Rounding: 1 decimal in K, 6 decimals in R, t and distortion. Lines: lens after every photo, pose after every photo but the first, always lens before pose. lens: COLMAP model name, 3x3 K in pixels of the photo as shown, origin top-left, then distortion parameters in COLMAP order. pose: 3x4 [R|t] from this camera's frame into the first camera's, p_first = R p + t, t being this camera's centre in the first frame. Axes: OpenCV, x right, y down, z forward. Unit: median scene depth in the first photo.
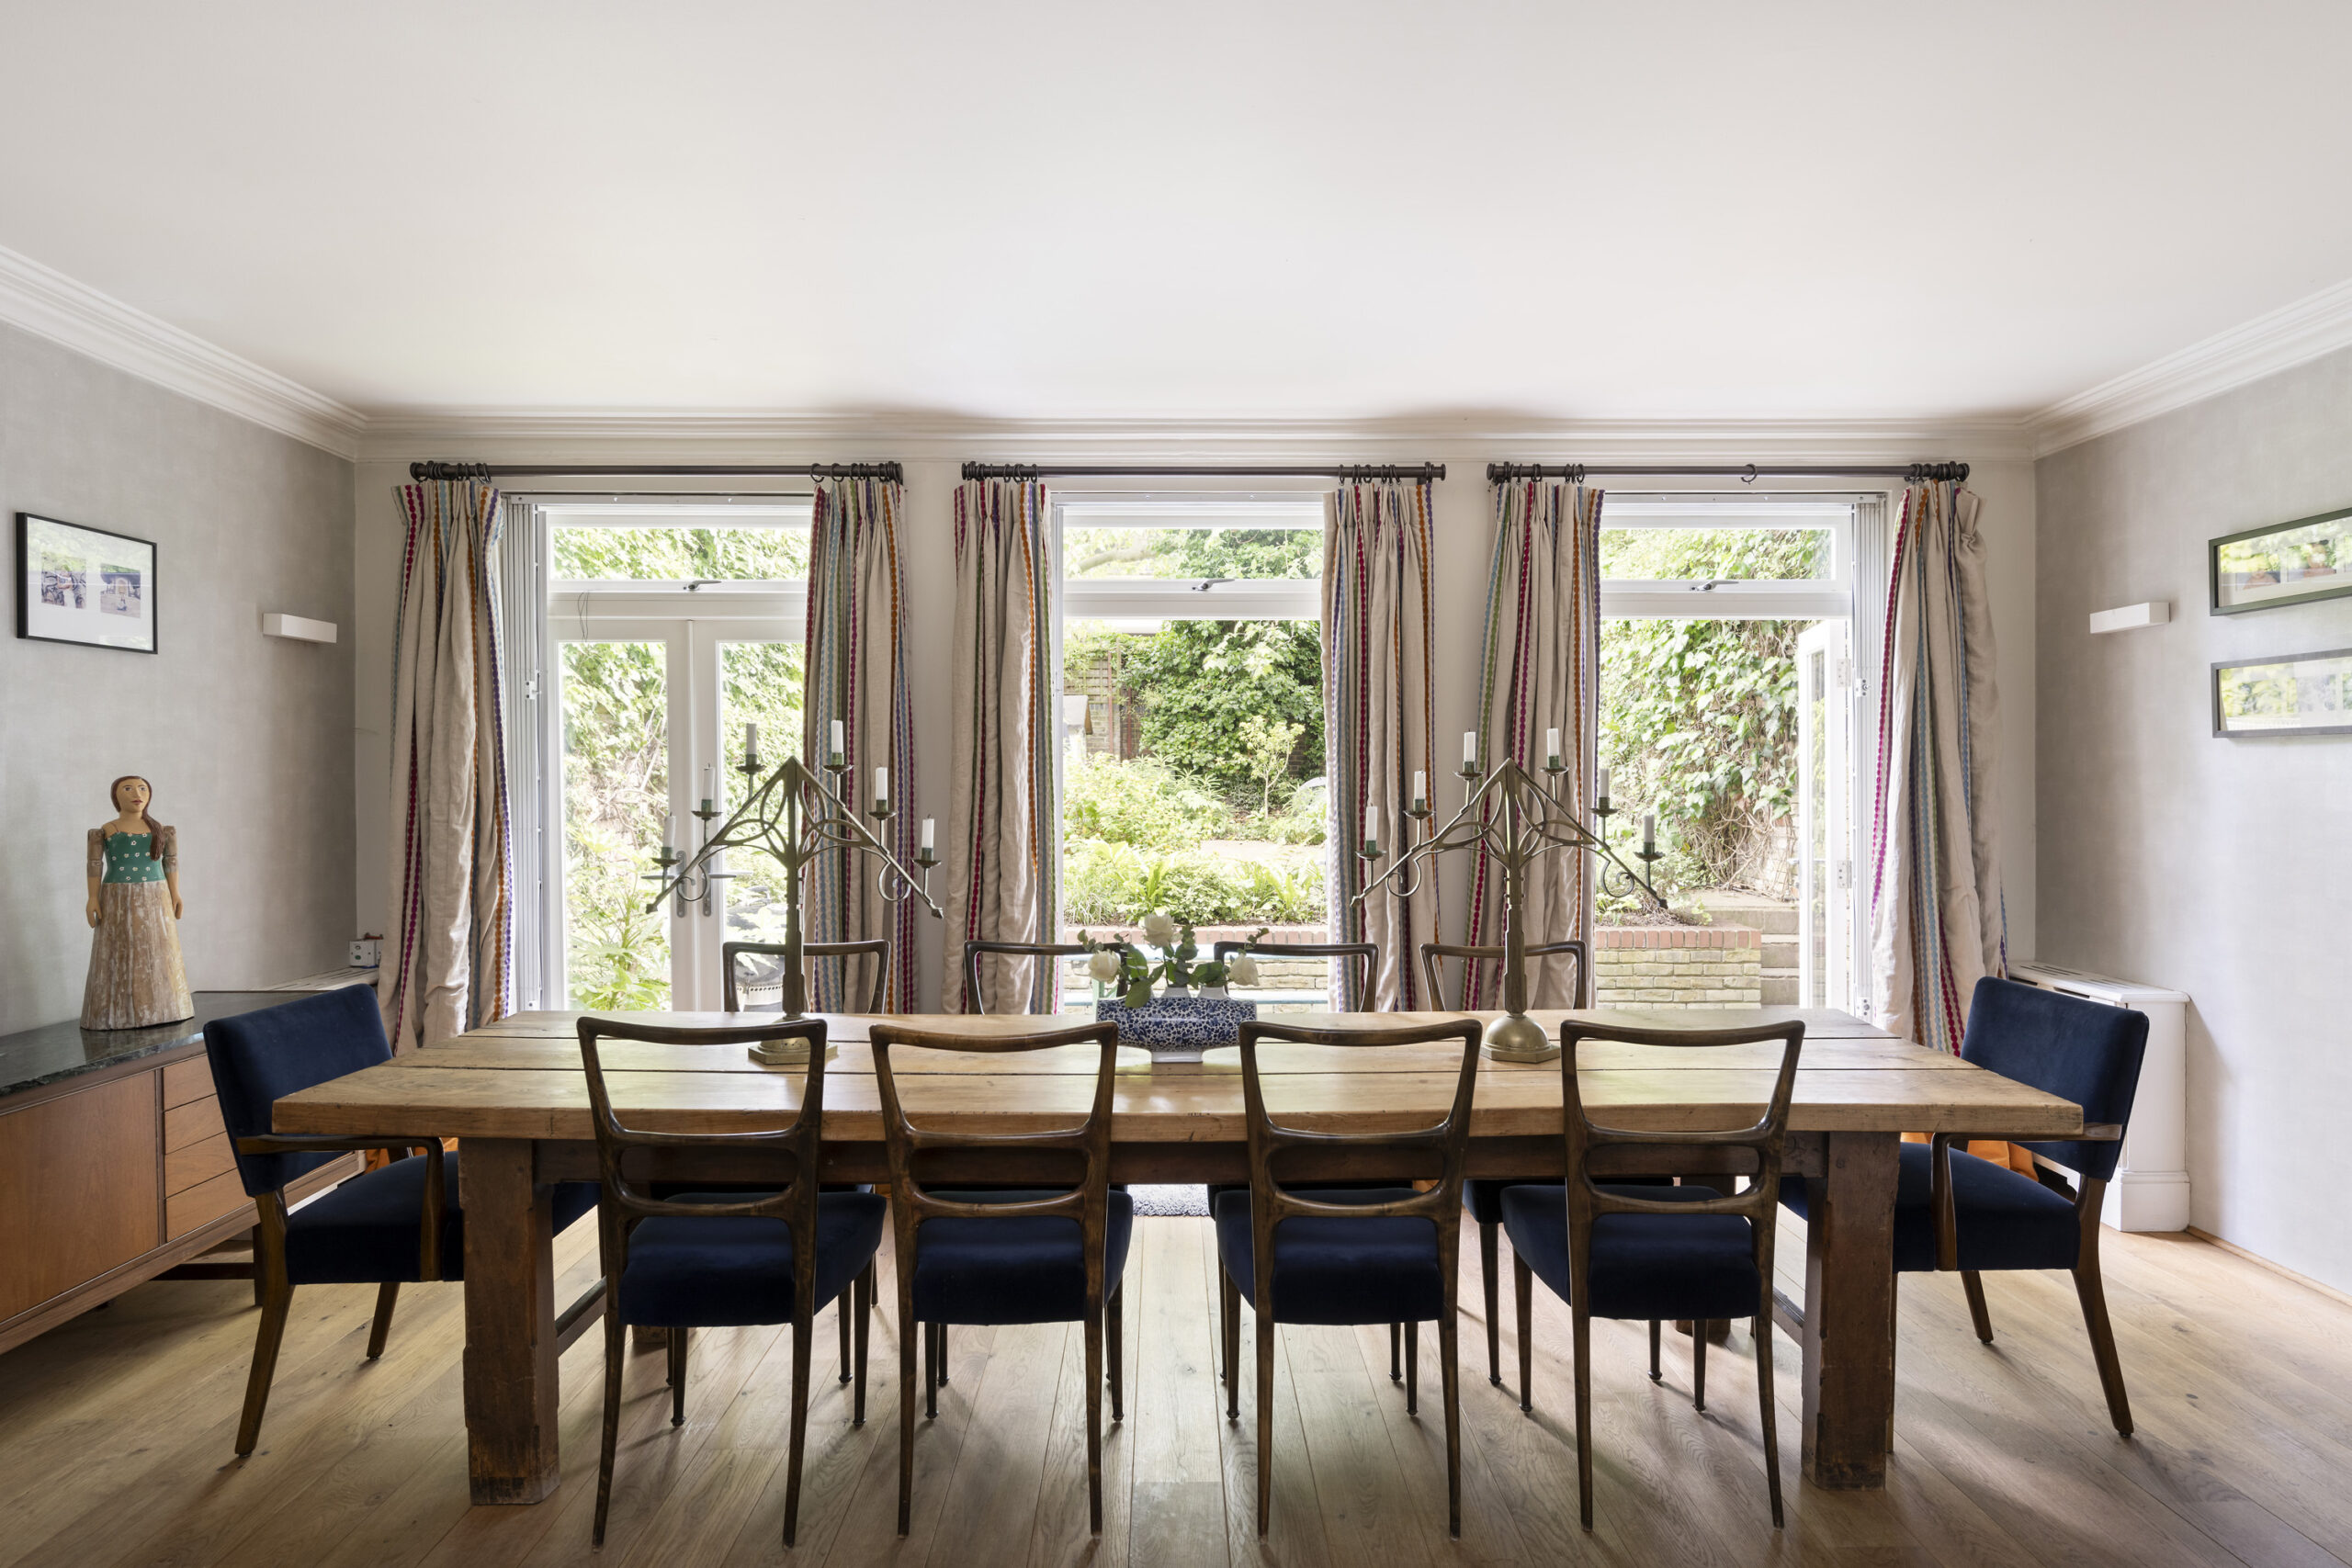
lens RADIAL K [[1249.4, 0, 1179.9], [0, 1249.4, 796.0], [0, 0, 1]] dist [0.000336, -0.000449]
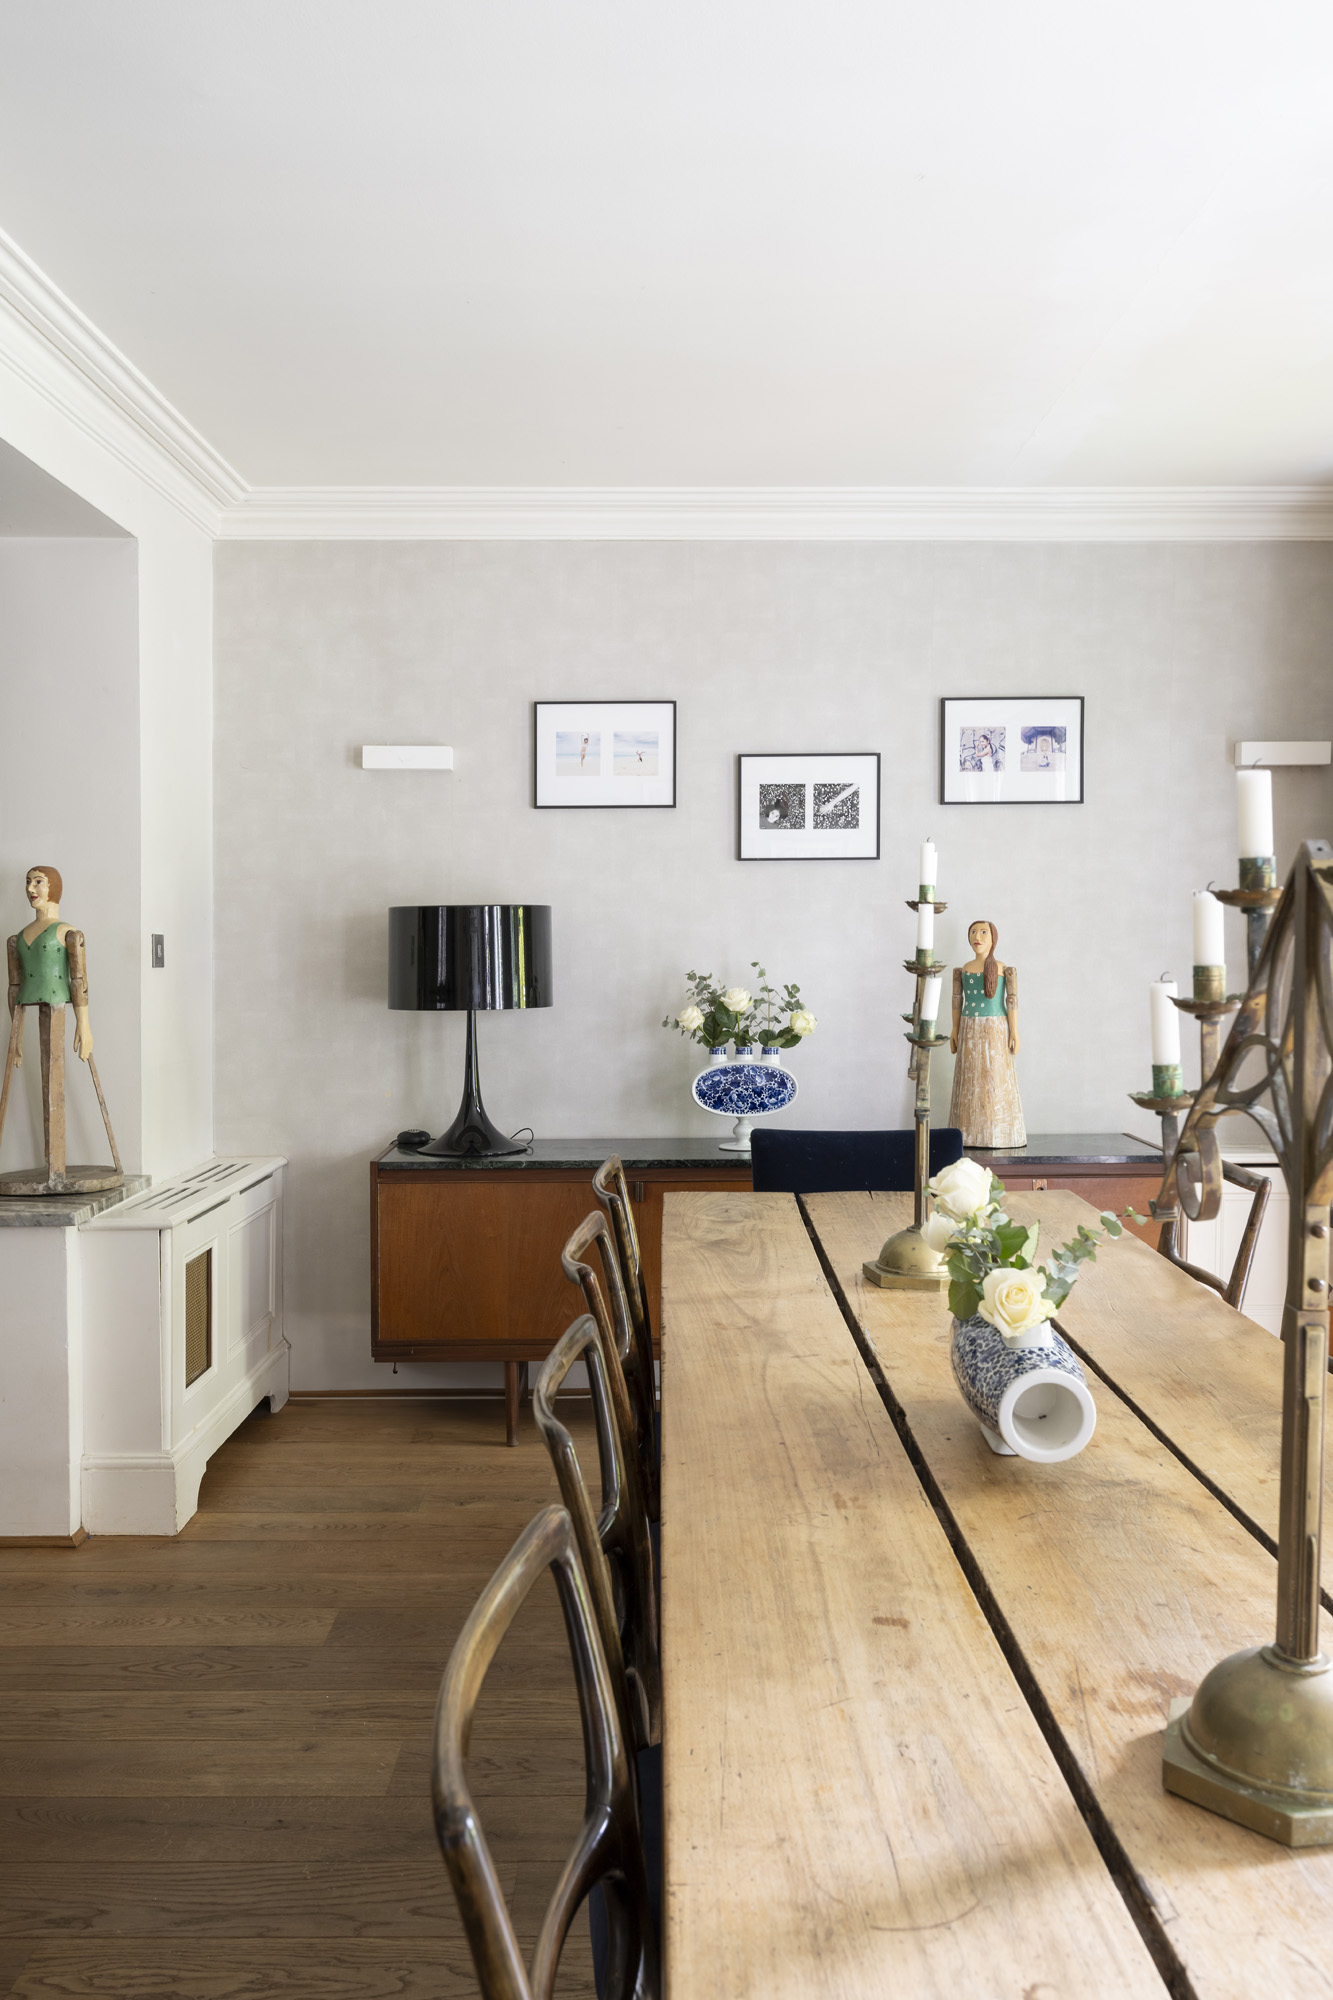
lens RADIAL K [[1542.6, 0, 669.3], [0, 1542.6, 996.8], [0, 0, 1]] dist [0.002819, -0.000477]
pose [[0.005755, 0.036555, -0.999315, 0.394874], [-0.007567, 0.999305, 0.036511, 0.002903], [0.999955, 0.007352, 0.006028, 0.542058]]
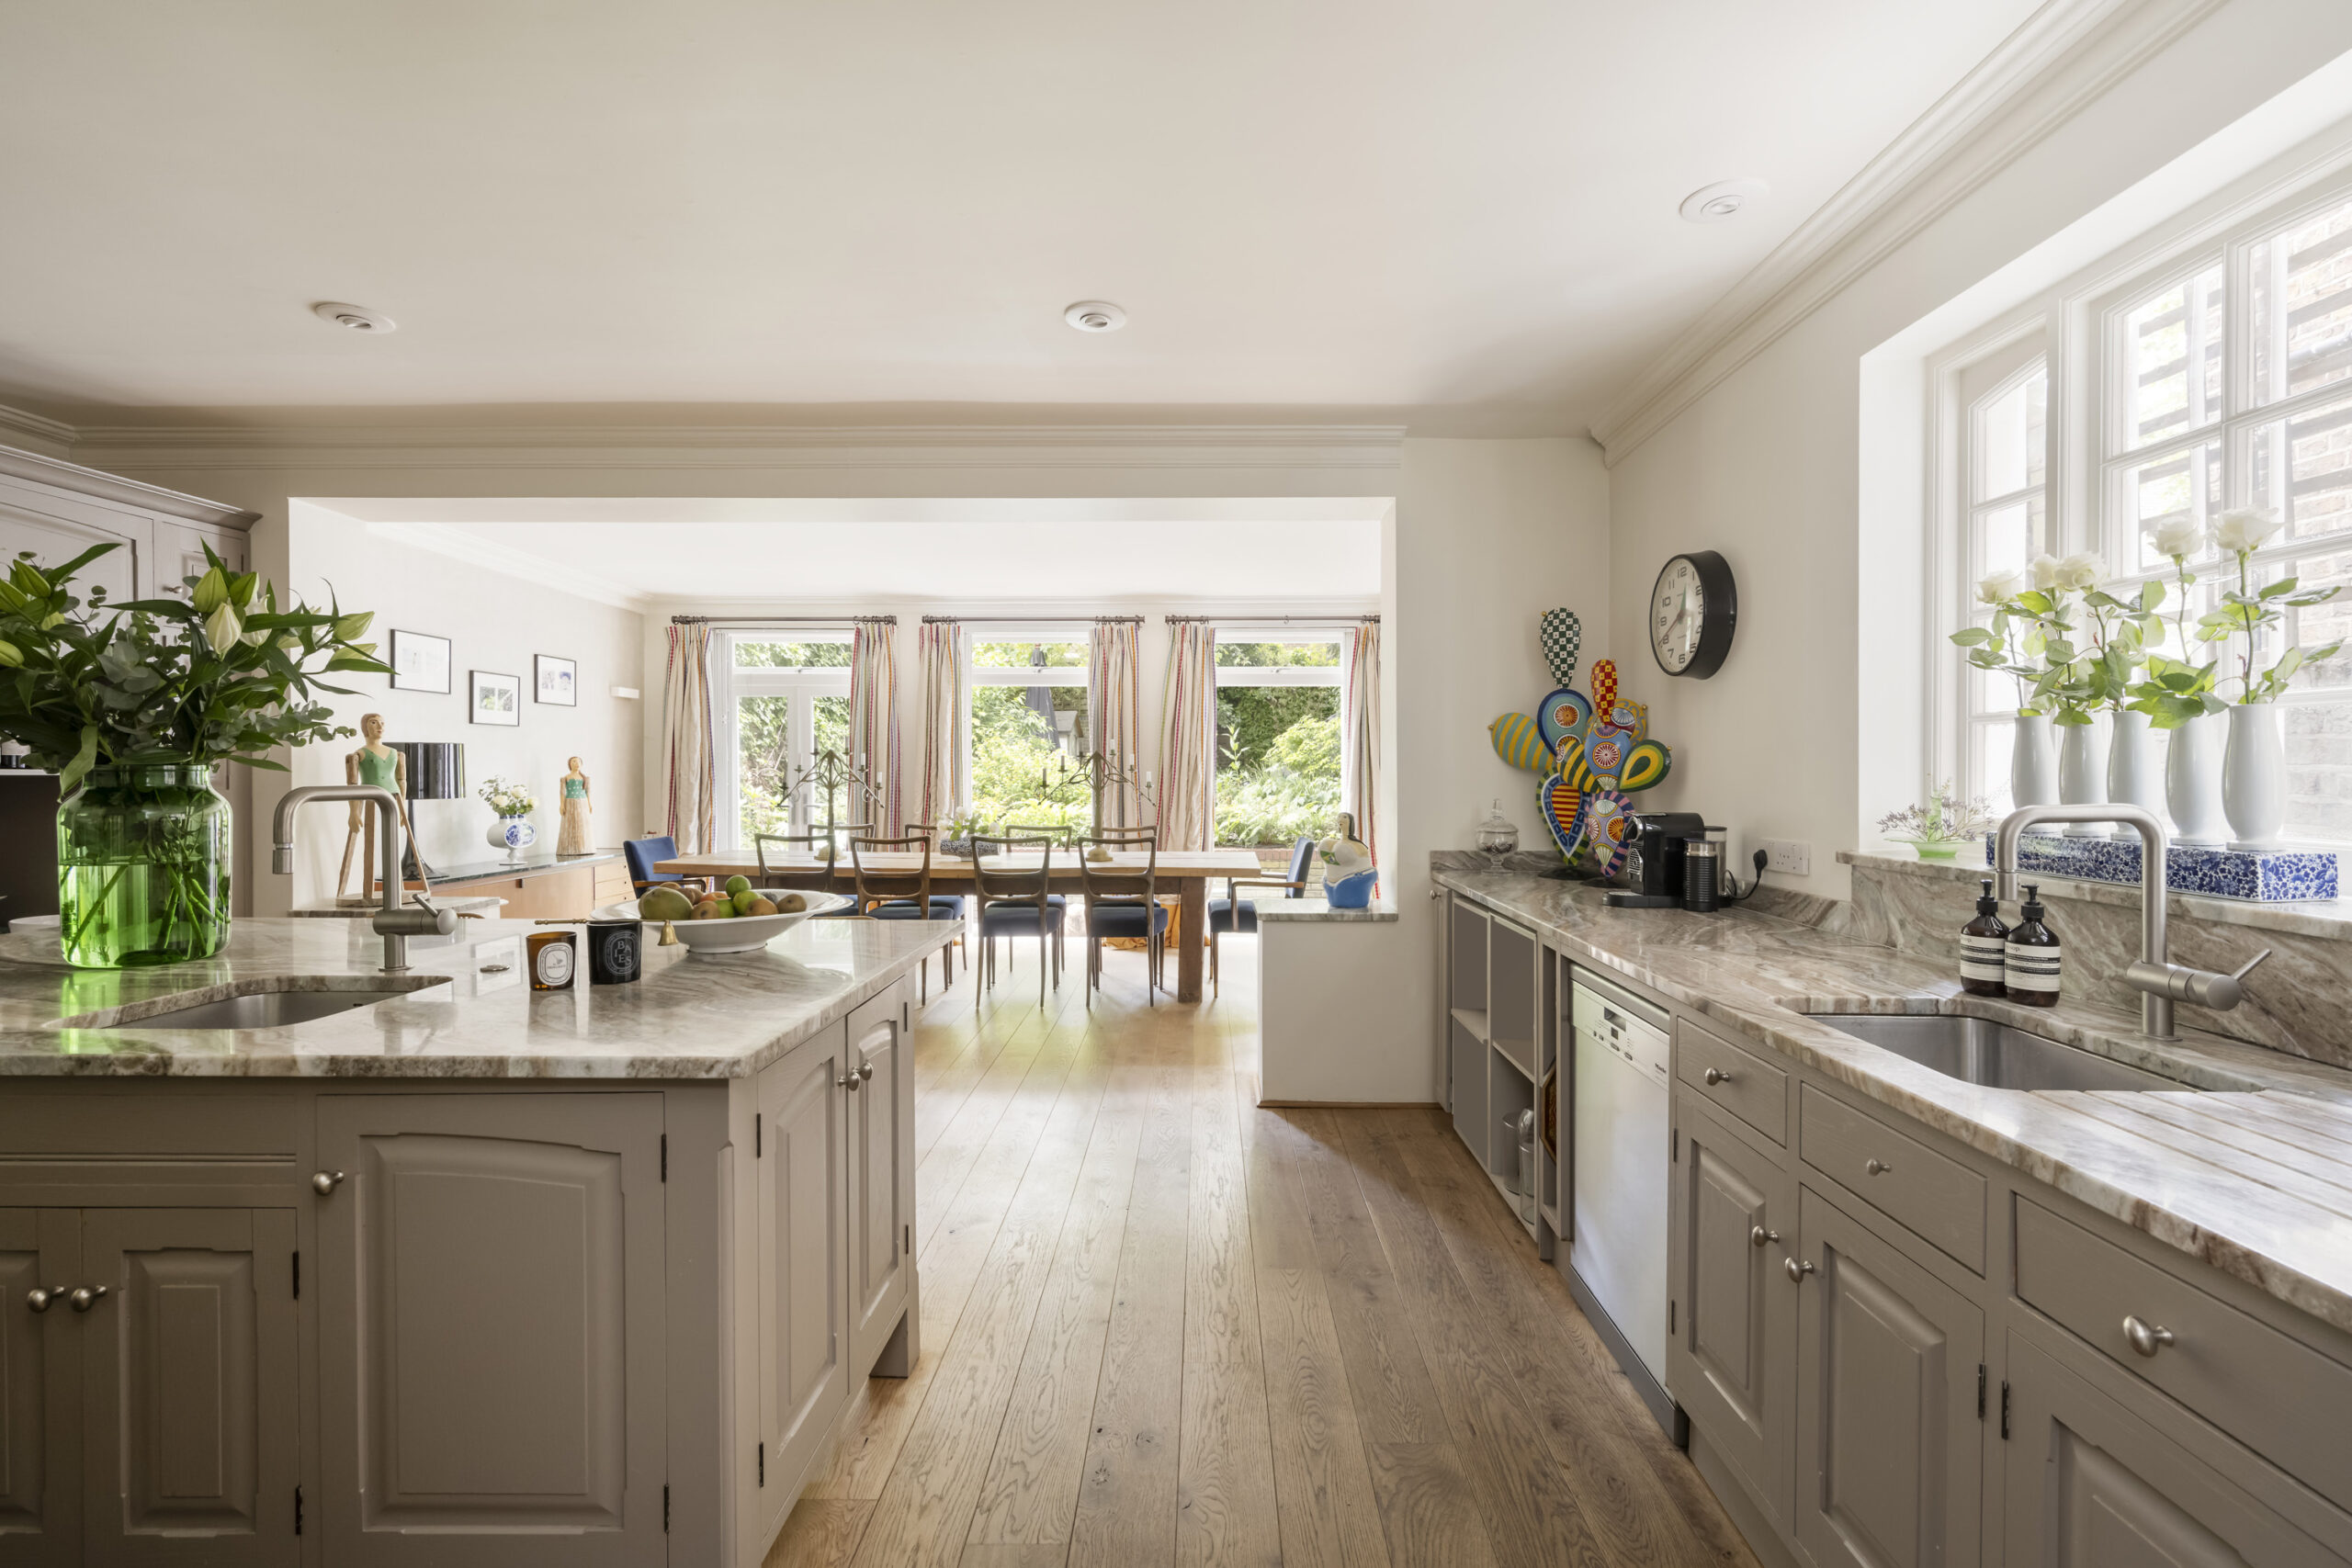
lens RADIAL K [[1012.8, 0, 1187.7], [0, 1012.8, 779.1], [0, 0, 1]] dist [0.002582, 0.000204]
pose [[0.999789, 0.003304, -0.020261, 0.336063], [-0.003442, 0.999971, -0.006777, 0.029798], [0.020238, 0.006845, 0.999772, -0.779837]]
